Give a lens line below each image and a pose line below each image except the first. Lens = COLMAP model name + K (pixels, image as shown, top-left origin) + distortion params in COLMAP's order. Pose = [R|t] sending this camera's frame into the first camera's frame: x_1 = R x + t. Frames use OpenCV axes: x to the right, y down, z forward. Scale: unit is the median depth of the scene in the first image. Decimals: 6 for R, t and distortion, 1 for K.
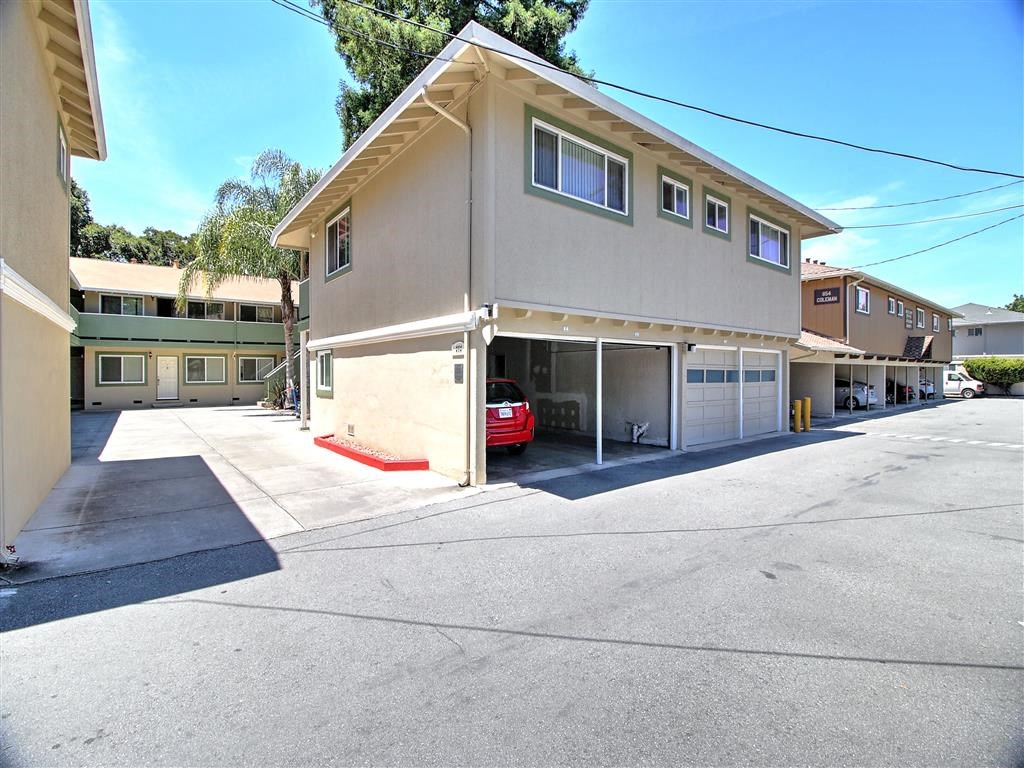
lens RADIAL K [[475.3, 0, 512.2], [0, 475.3, 379.7], [0, 0, 1]] dist [-0.010827, -0.006004]
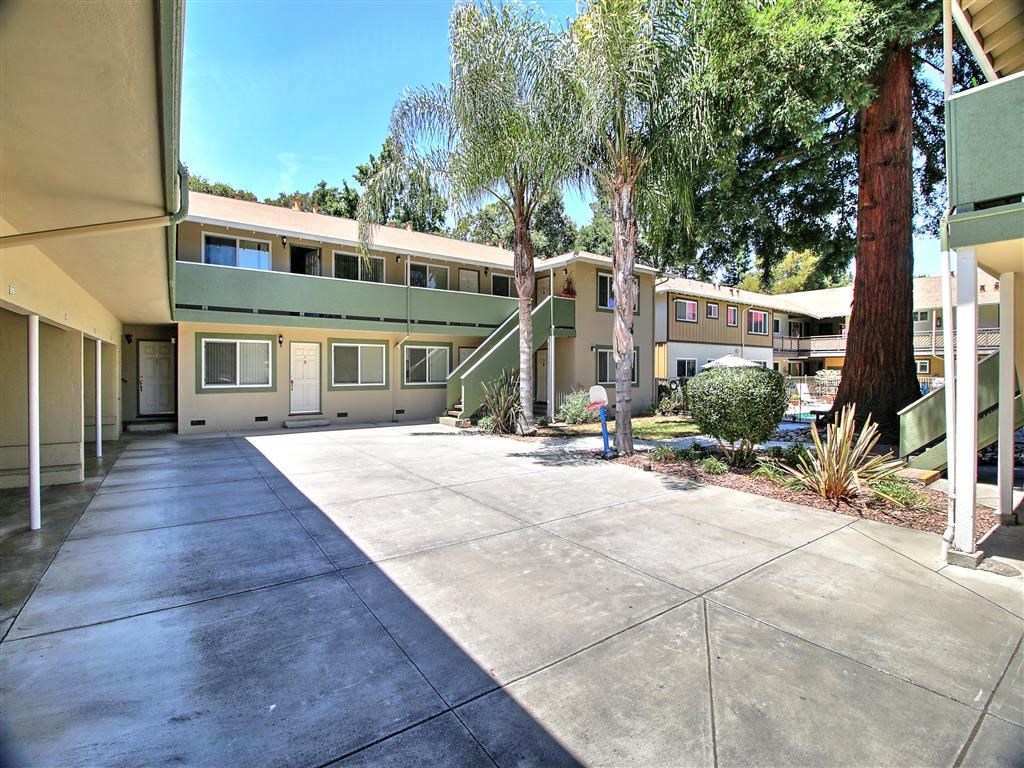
lens RADIAL K [[475.3, 0, 511.6], [0, 475.3, 378.2], [0, 0, 1]] dist [-0.010827, -0.006004]
pose [[0.999072, 0.005962, -0.042651, -0.451172], [-0.005894, 0.999981, 0.001718, -0.006655], [0.042660, -0.001465, 0.999089, 0.414761]]
